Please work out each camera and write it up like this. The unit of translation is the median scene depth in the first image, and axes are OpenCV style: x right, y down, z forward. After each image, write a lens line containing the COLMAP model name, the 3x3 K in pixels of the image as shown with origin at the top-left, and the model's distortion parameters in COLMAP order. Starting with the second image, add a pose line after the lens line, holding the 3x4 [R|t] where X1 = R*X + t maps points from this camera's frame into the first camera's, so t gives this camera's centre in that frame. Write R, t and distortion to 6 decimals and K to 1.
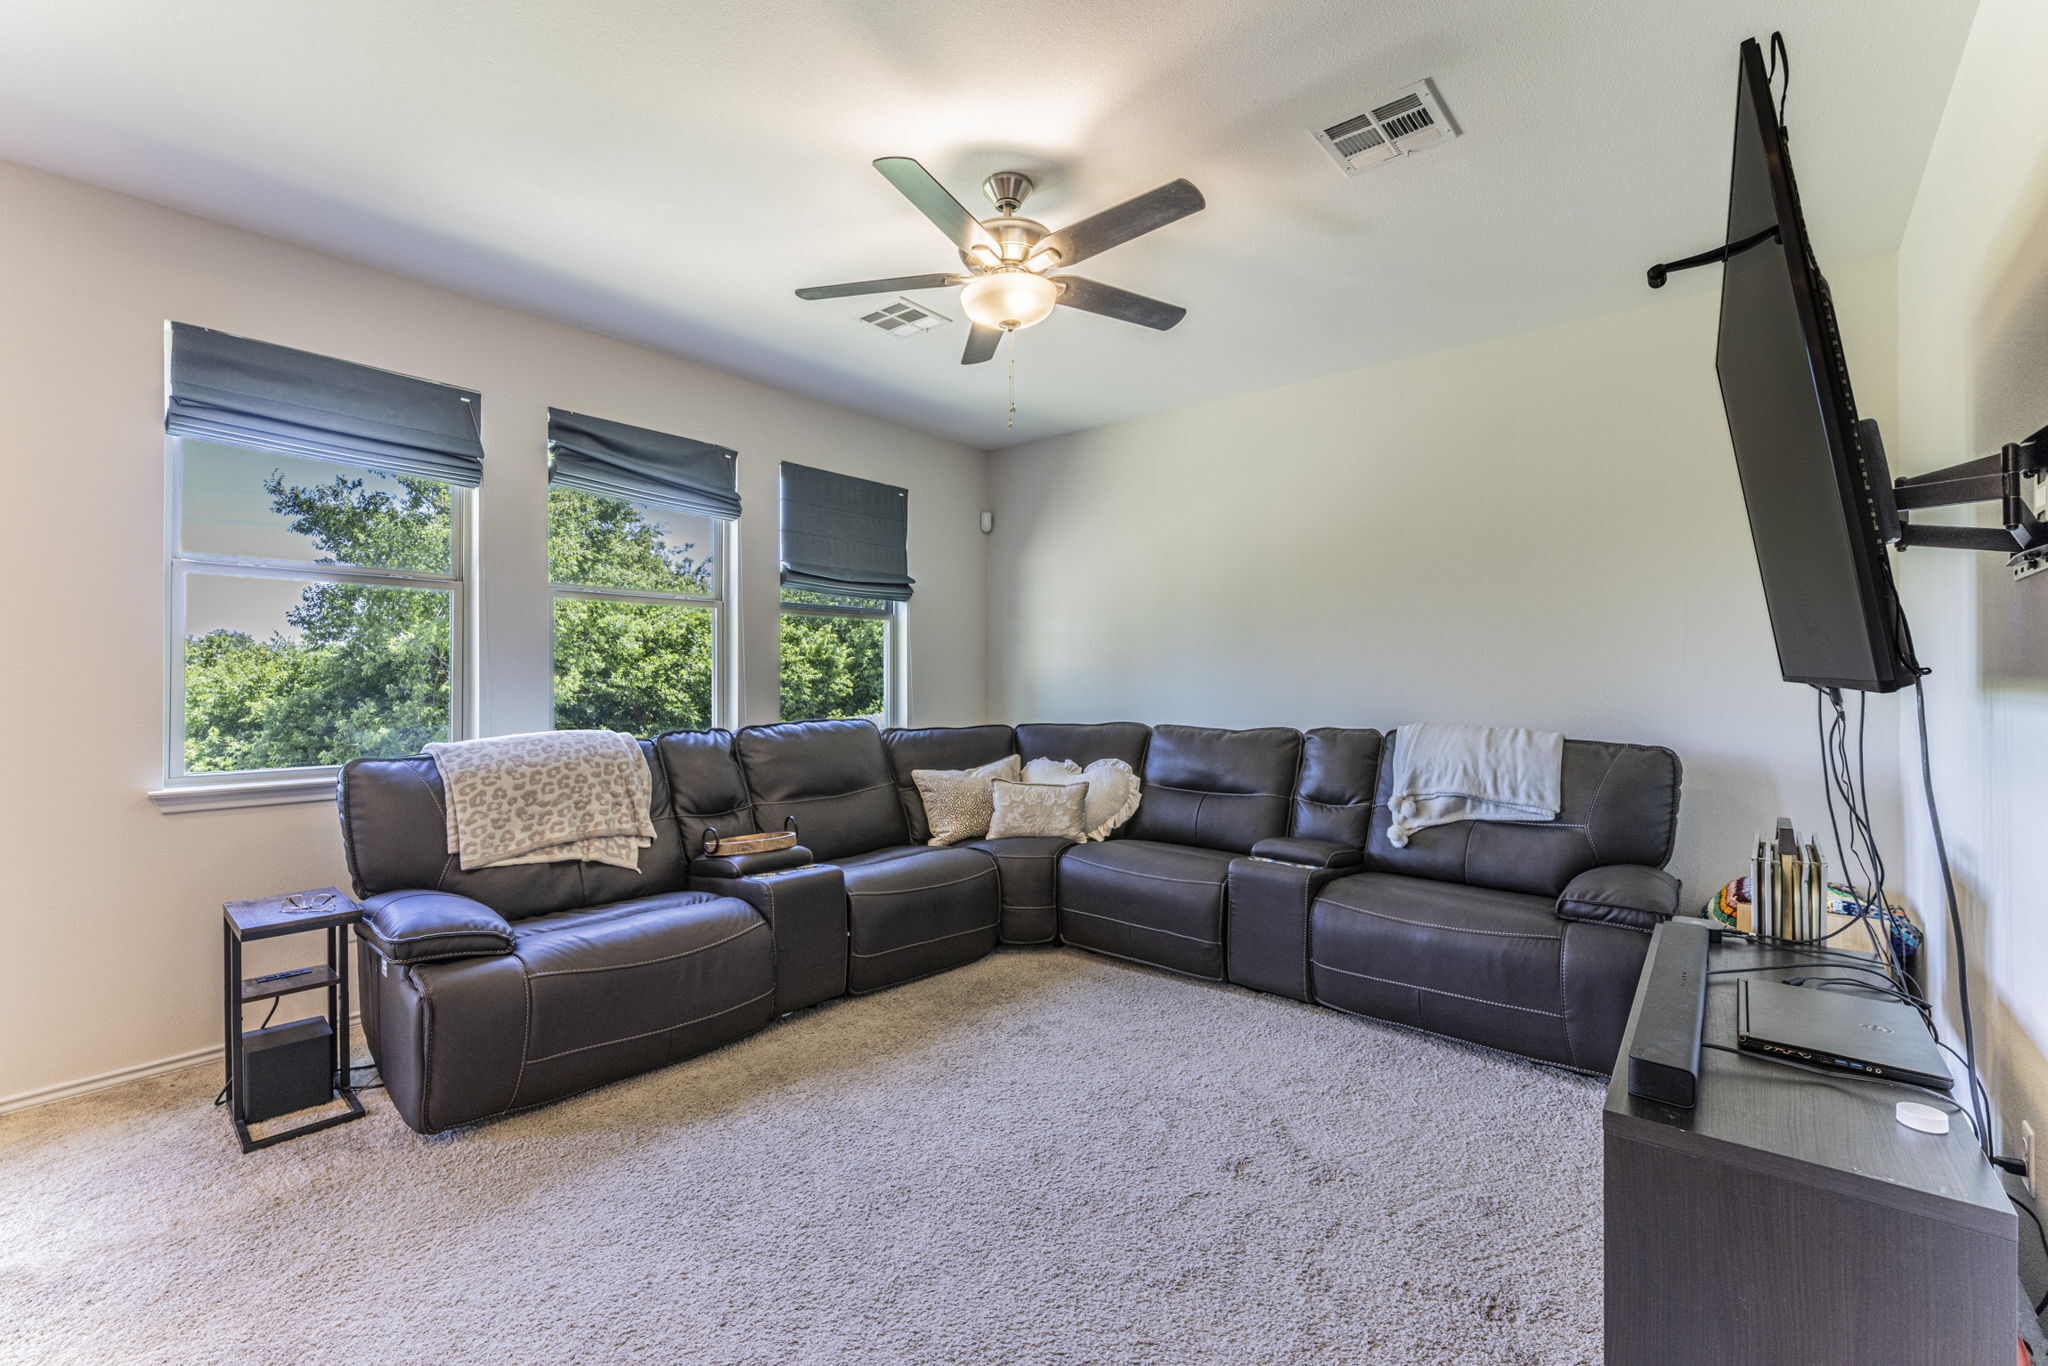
lens RADIAL K [[862.5, 0, 1077.0], [0, 862.5, 673.7], [0, 0, 1]] dist [-0.002779, -0.001507]
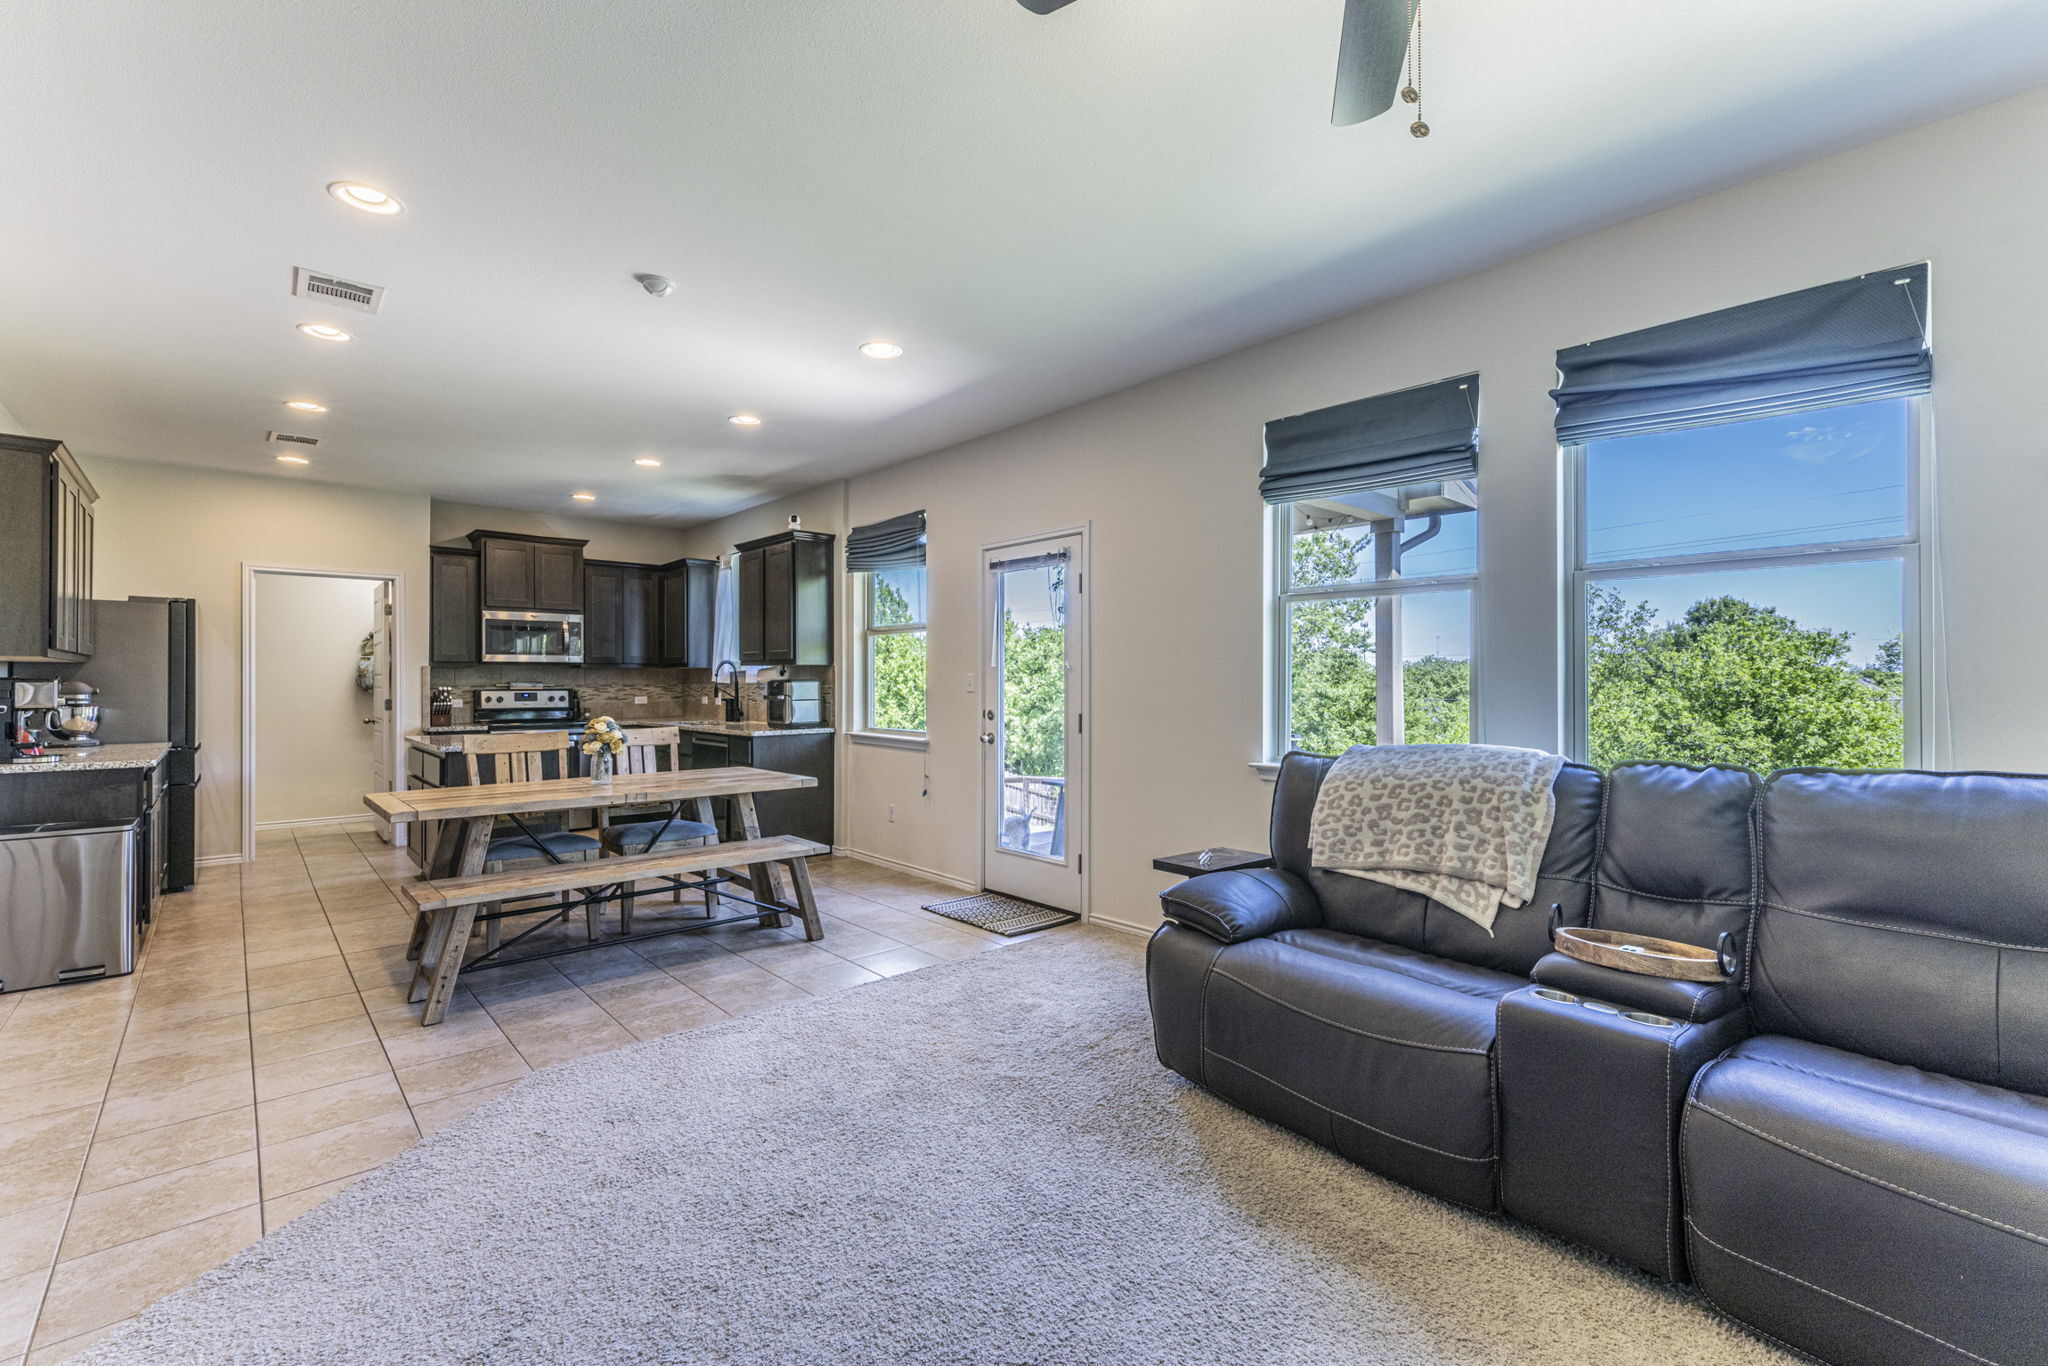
lens RADIAL K [[862.5, 0, 981.5], [0, 862.5, 675.5], [0, 0, 1]] dist [-0.002779, -0.001507]
pose [[-0.196326, -0.007518, -0.980510, 0.323447], [0.004314, 0.999954, -0.008531, 0.003660], [0.980529, -0.005905, -0.196285, 0.682792]]
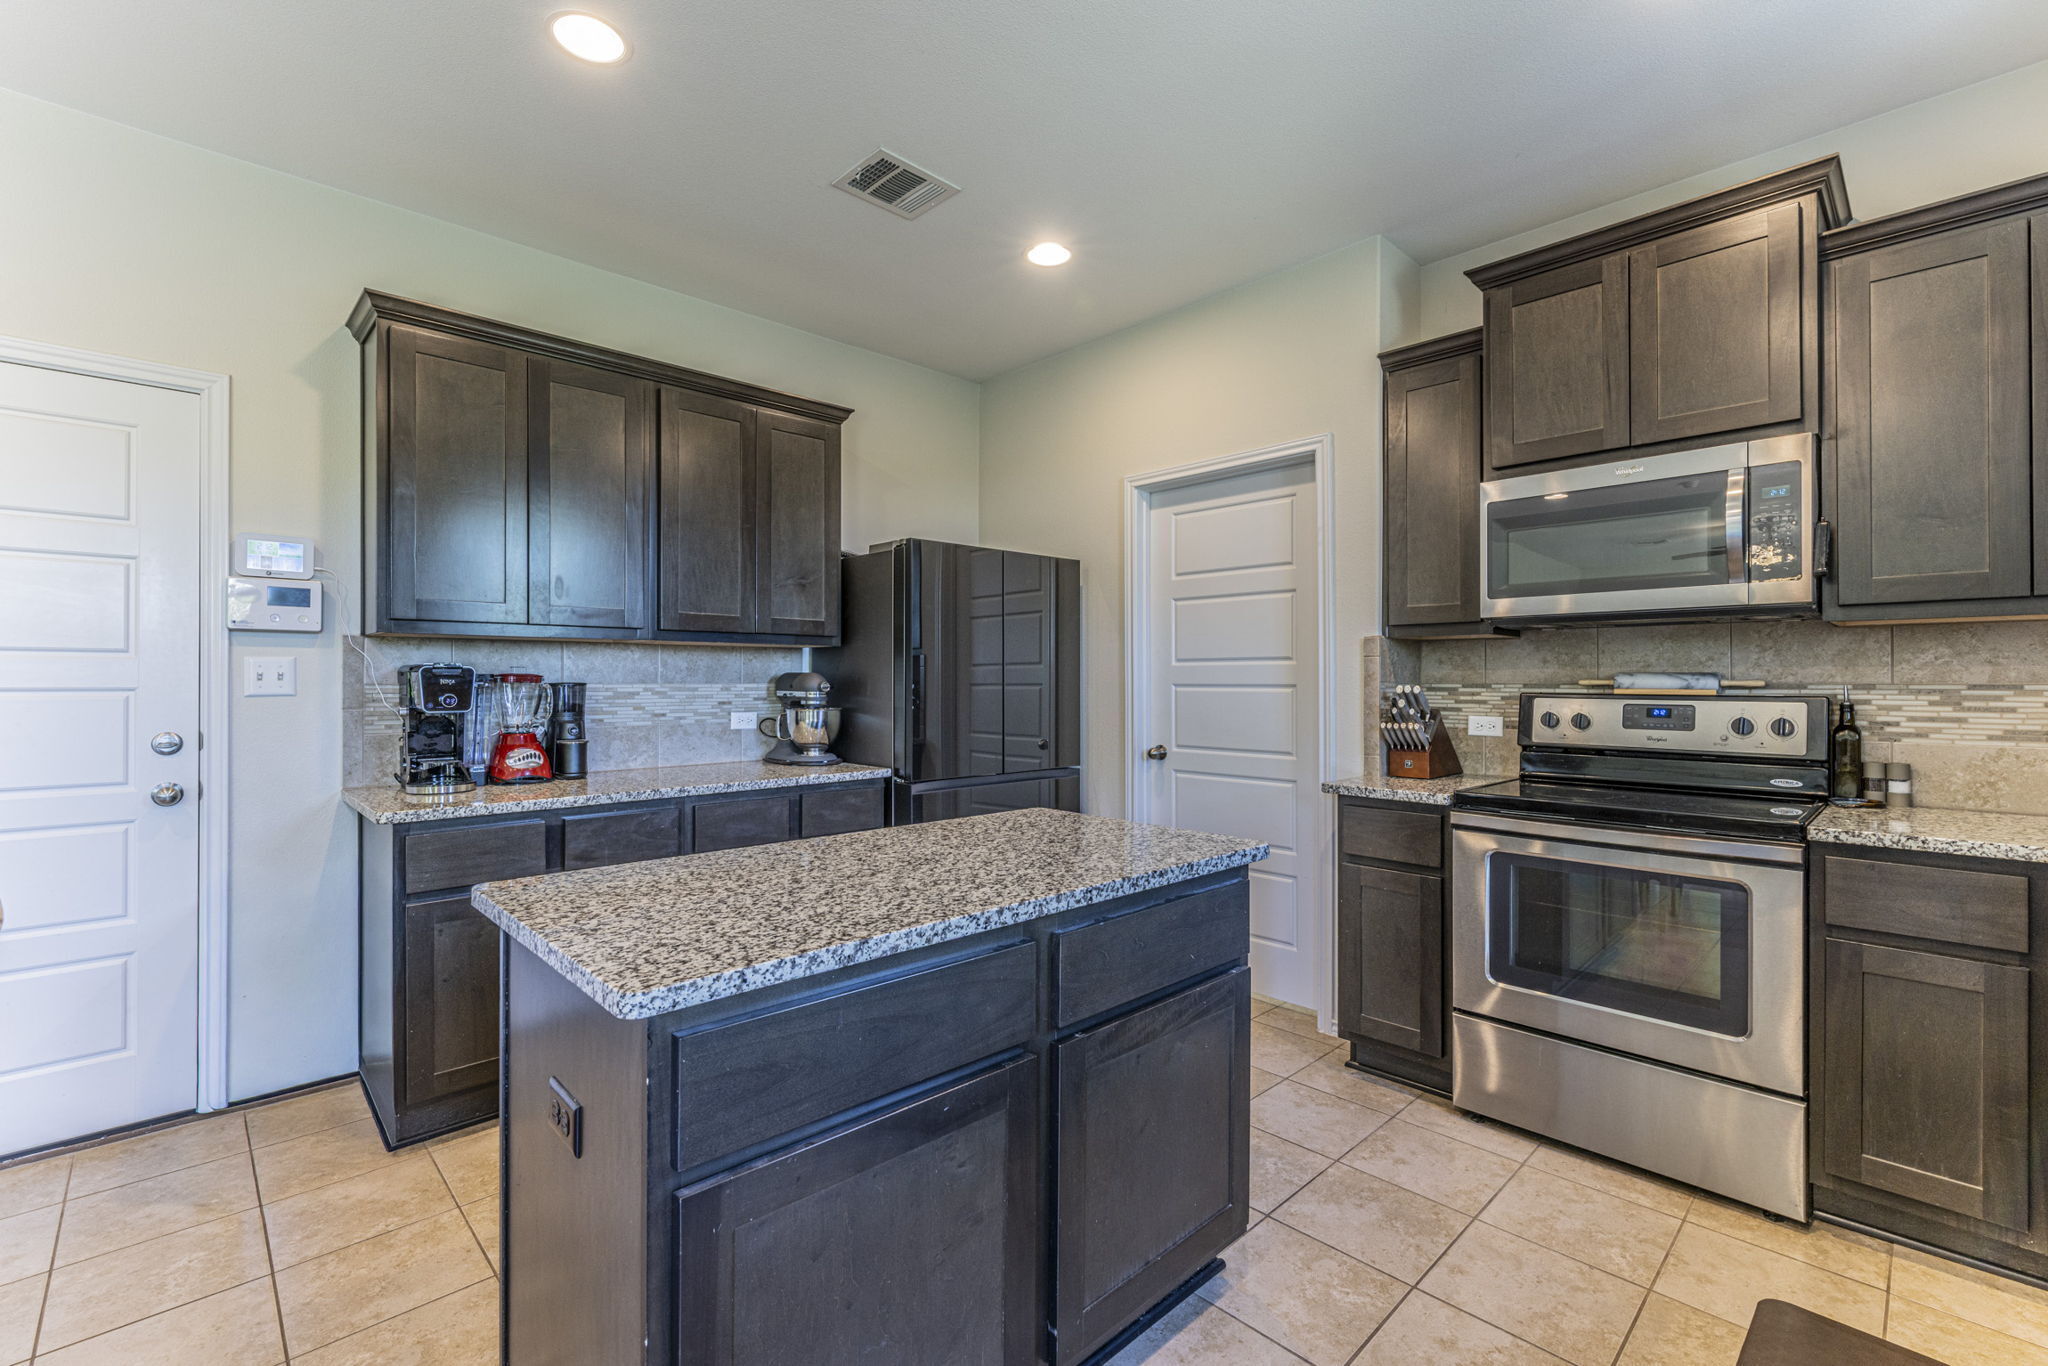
lens RADIAL K [[862.5, 0, 1080.2], [0, 862.5, 682.5], [0, 0, 1]] dist [-0.002779, -0.001507]
pose [[-0.993237, -0.002072, 0.116084, -1.230009], [-0.002339, 0.999995, -0.002163, 0.007076], [-0.116079, -0.002420, -0.993237, -0.098542]]
